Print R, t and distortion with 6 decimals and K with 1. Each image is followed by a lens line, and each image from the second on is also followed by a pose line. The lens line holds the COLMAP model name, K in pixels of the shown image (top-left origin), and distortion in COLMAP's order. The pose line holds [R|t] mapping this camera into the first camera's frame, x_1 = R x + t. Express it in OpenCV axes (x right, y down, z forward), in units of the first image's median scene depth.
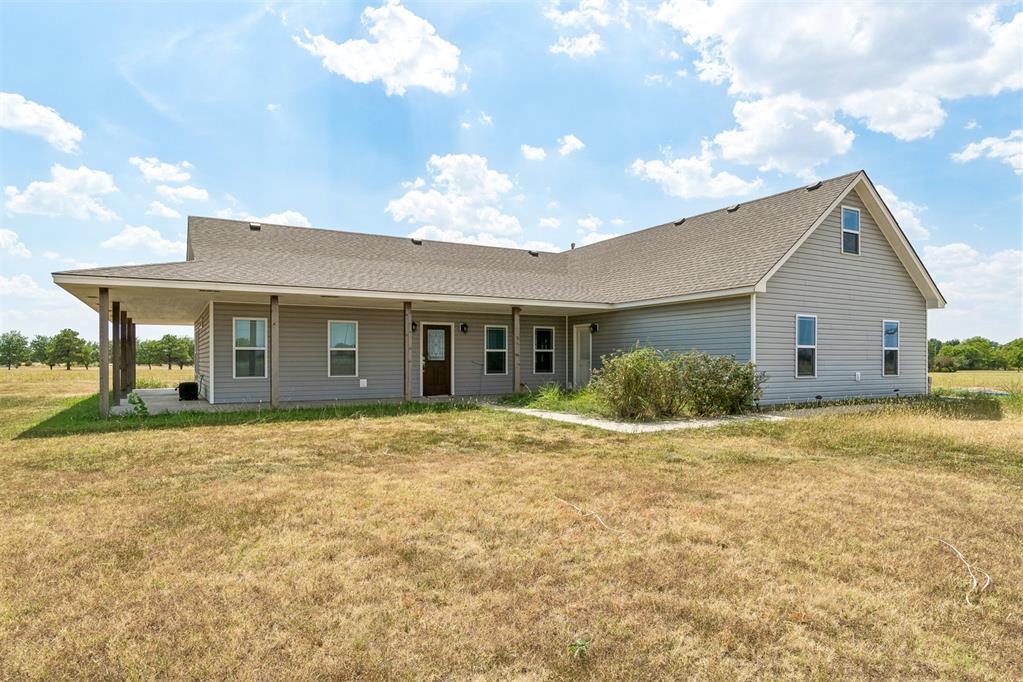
lens RADIAL K [[621.7, 0, 515.0], [0, 621.7, 360.4], [0, 0, 1]] dist [-0.007652, -0.001537]
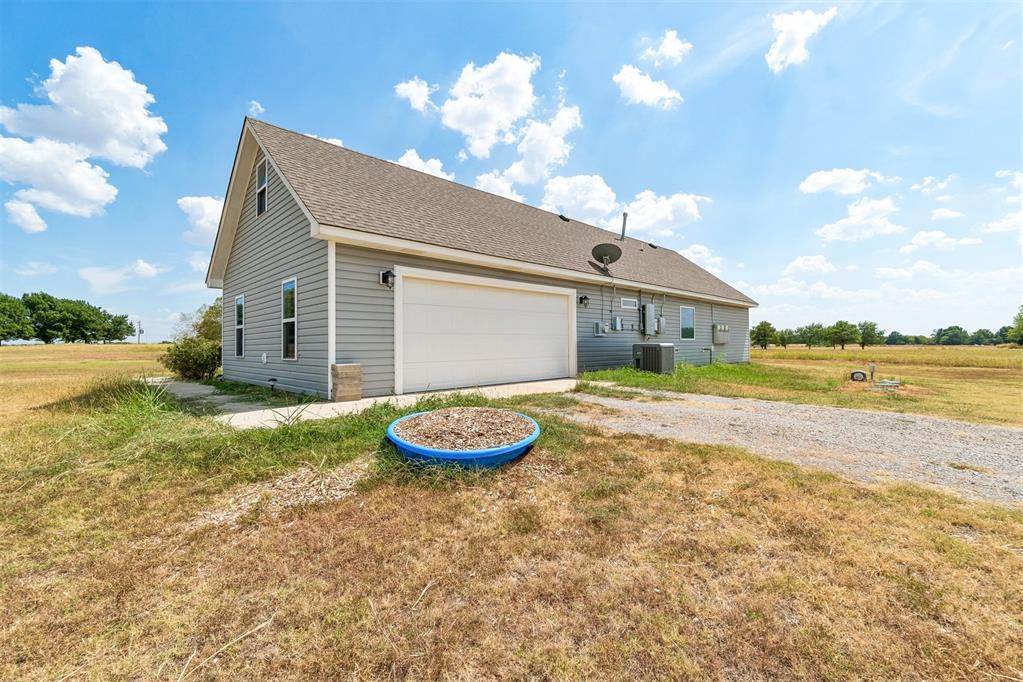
lens RADIAL K [[425.7, 0, 511.5], [0, 425.7, 341.0], [0, 0, 1]] dist [0.000073, 0.000090]
pose [[0.253135, -0.009563, -0.967384, 0.911741], [0.006025, 0.999947, -0.008309, 0.009150], [0.967412, -0.003725, 0.253179, 0.958326]]
